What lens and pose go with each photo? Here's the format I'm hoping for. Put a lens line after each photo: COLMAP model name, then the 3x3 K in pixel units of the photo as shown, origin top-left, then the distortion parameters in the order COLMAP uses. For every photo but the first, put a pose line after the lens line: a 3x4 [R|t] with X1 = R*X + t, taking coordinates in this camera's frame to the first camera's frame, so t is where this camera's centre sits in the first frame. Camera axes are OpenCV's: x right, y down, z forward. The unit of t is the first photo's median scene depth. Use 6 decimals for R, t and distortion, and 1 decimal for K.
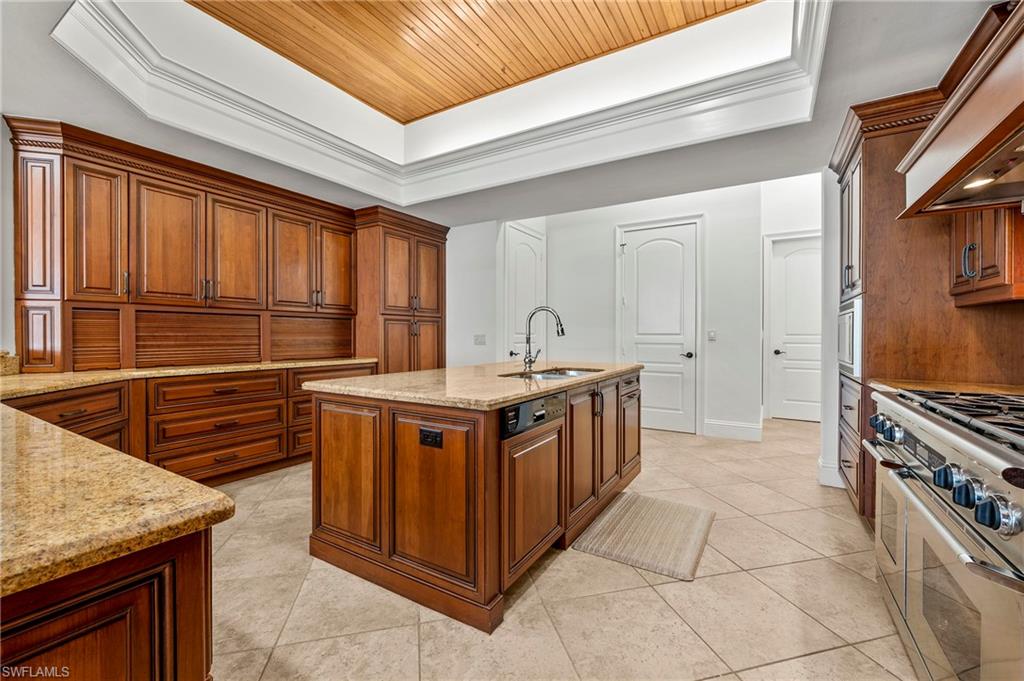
lens RADIAL K [[418.9, 0, 515.0], [0, 418.9, 337.6], [0, 0, 1]] dist [-0.002606, 0.000037]
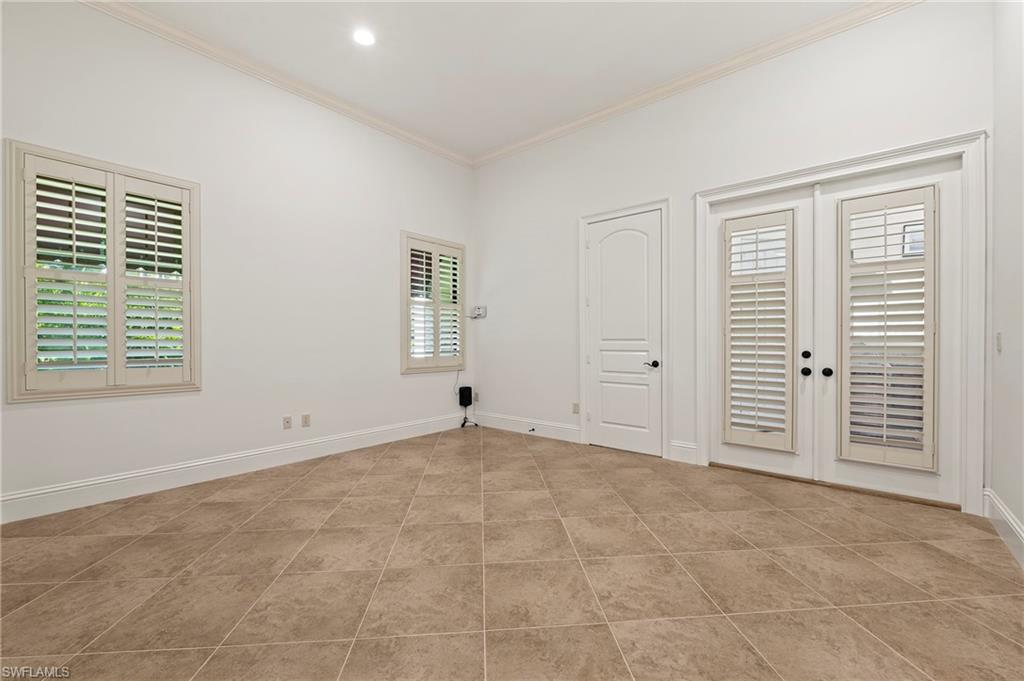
lens RADIAL K [[418.9, 0, 510.0], [0, 418.9, 340.5], [0, 0, 1]] dist [-0.002606, 0.000037]
pose [[0.985489, -0.003579, -0.169700, 0.264769], [0.002299, 0.999967, -0.007740, 0.000236], [0.169722, 0.007237, 0.985465, 0.108729]]
